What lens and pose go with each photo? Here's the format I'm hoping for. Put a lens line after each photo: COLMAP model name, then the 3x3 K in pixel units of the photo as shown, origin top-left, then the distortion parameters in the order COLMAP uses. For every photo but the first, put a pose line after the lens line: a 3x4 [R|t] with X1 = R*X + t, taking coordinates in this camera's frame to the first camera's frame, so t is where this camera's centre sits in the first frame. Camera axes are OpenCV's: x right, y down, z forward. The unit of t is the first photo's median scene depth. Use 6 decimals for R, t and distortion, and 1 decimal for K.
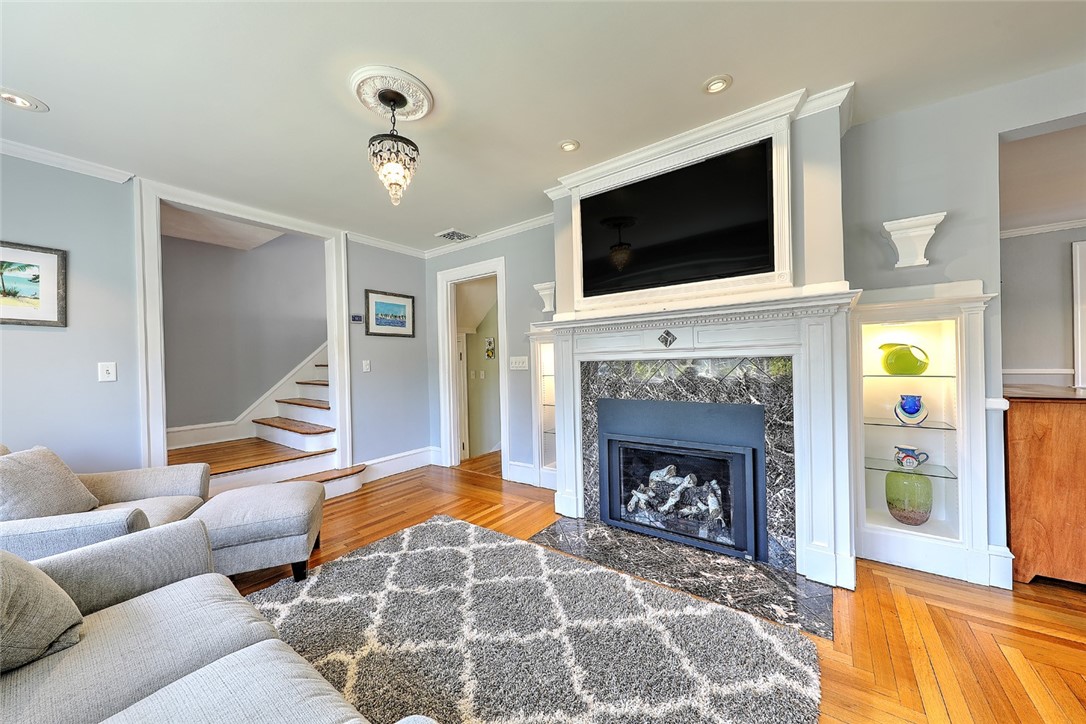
lens RADIAL K [[381.9, 0, 545.0], [0, 381.9, 363.2], [0, 0, 1]] dist [0.001840, -0.000295]
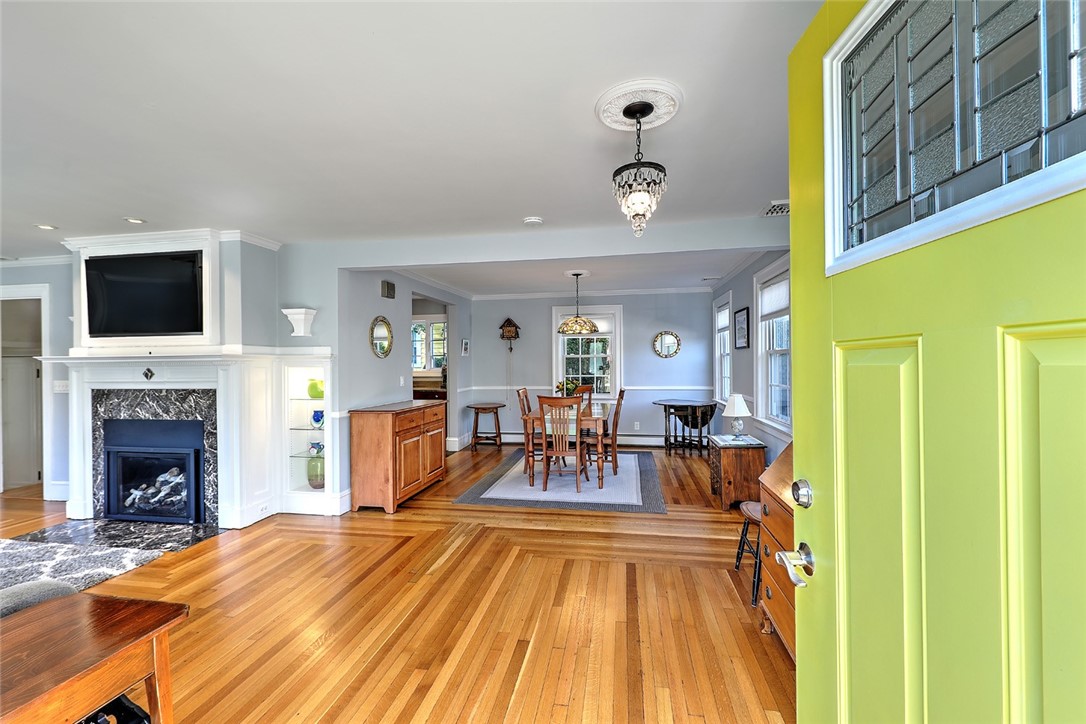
lens RADIAL K [[454.5, 0, 546.2], [0, 454.5, 361.3], [0, 0, 1]] dist [0.001711, -0.000294]
pose [[0.896017, 0.015942, 0.443734, 0.886769], [-0.010716, 0.999841, -0.014283, -0.103657], [-0.443891, 0.008043, 0.896045, -1.117538]]
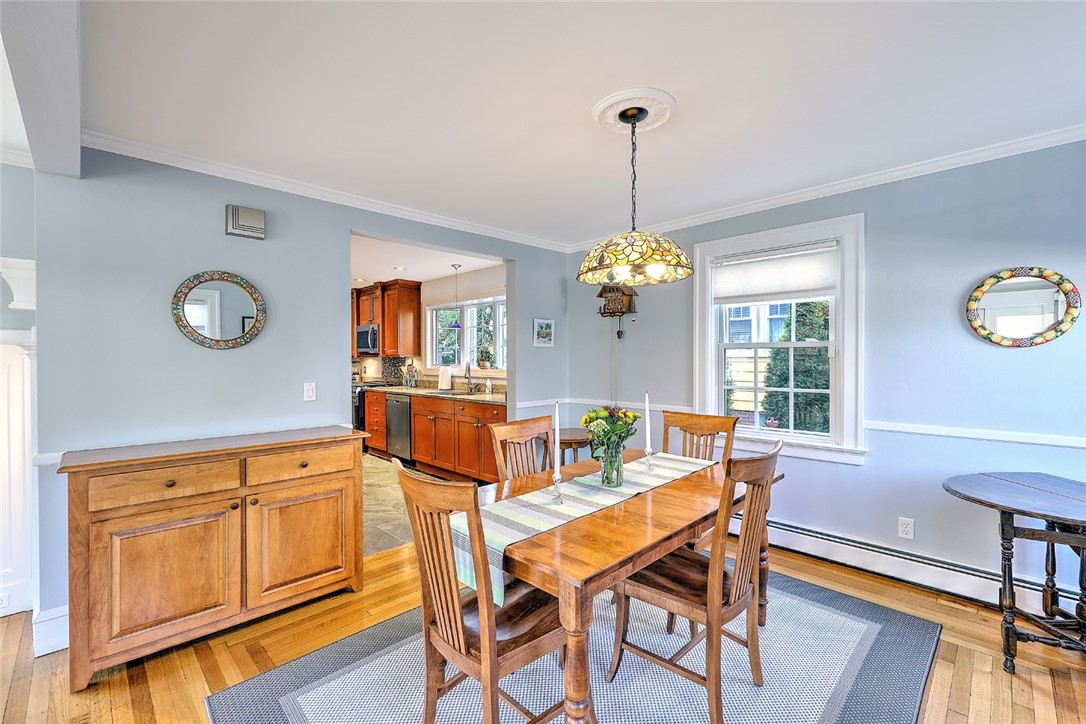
lens RADIAL K [[460.9, 0, 543.9], [0, 460.9, 360.8], [0, 0, 1]] dist [-0.001388, 0.000067]
pose [[0.987565, 0.020691, -0.155843, 2.066120], [-0.019781, 0.999777, 0.007388, -0.135468], [0.155961, -0.004213, 0.987754, 0.060474]]
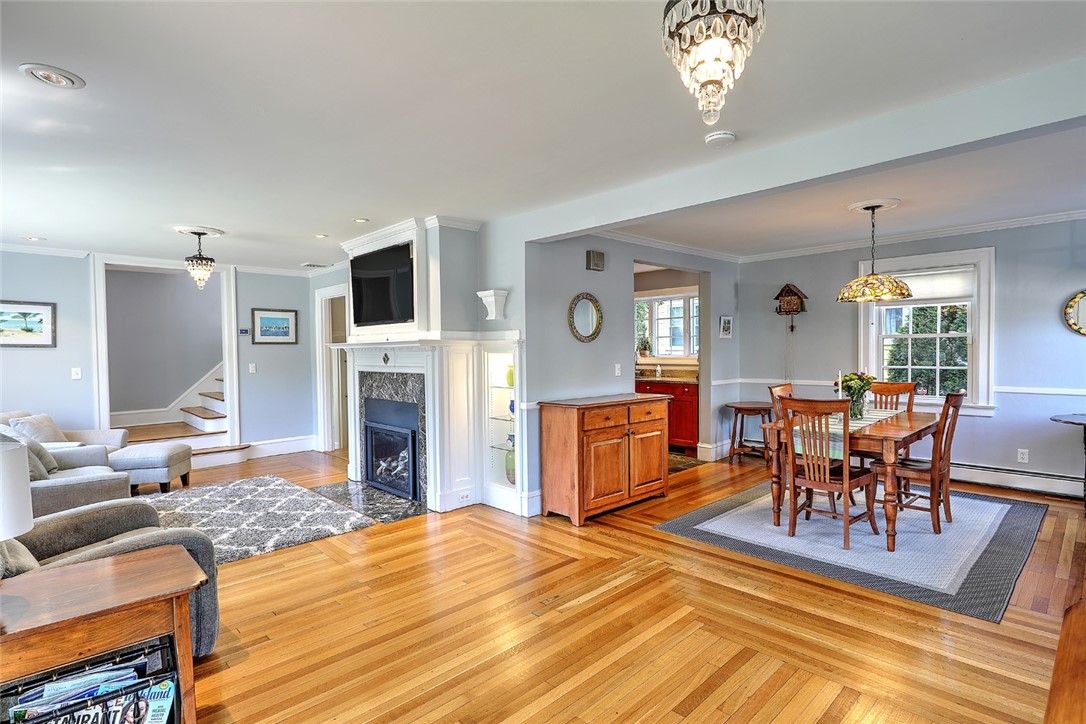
lens RADIAL K [[543.3, 0, 545.2], [0, 543.3, 360.5], [0, 0, 1]] dist [0.000618, 0.001264]
pose [[0.985183, 0.014866, -0.170862, 1.330054], [-0.011362, 0.999705, 0.021466, -0.112432], [0.171131, -0.019207, 0.985061, -1.029624]]
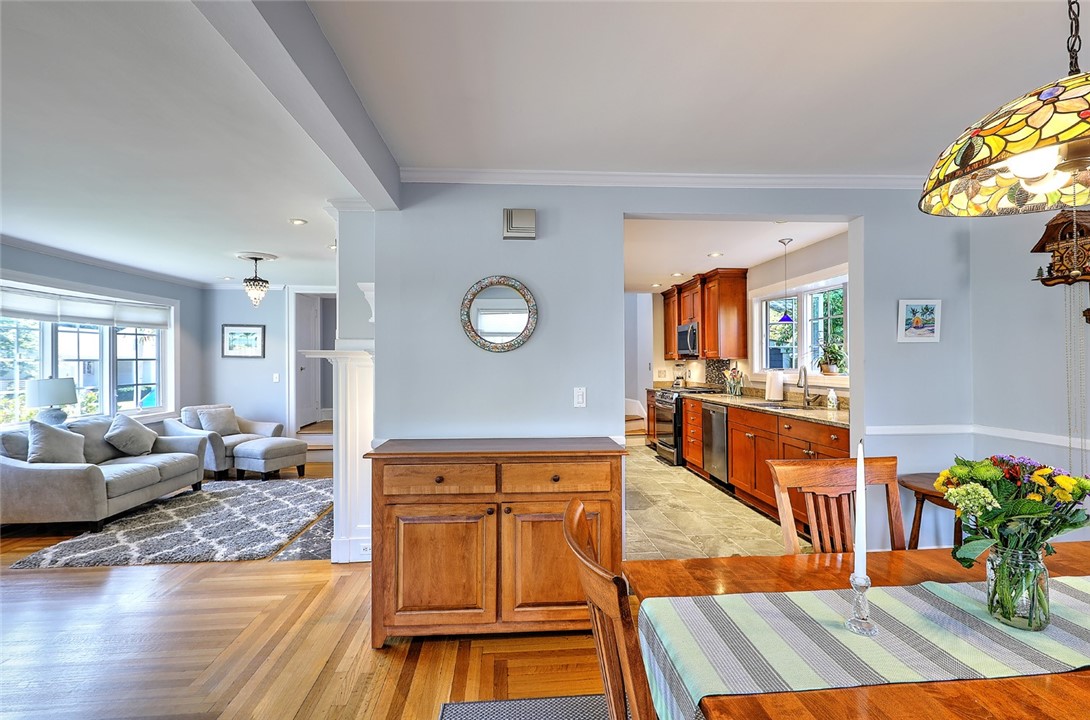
lens RADIAL K [[497.4, 0, 543.6], [0, 497.4, 359.6], [0, 0, 1]] dist [0.003362, -0.001461]
pose [[0.648869, 0.015777, -0.760736, 2.126370], [-0.012067, 0.999873, 0.010444, -0.135747], [0.760804, 0.002403, 0.648977, 0.325729]]
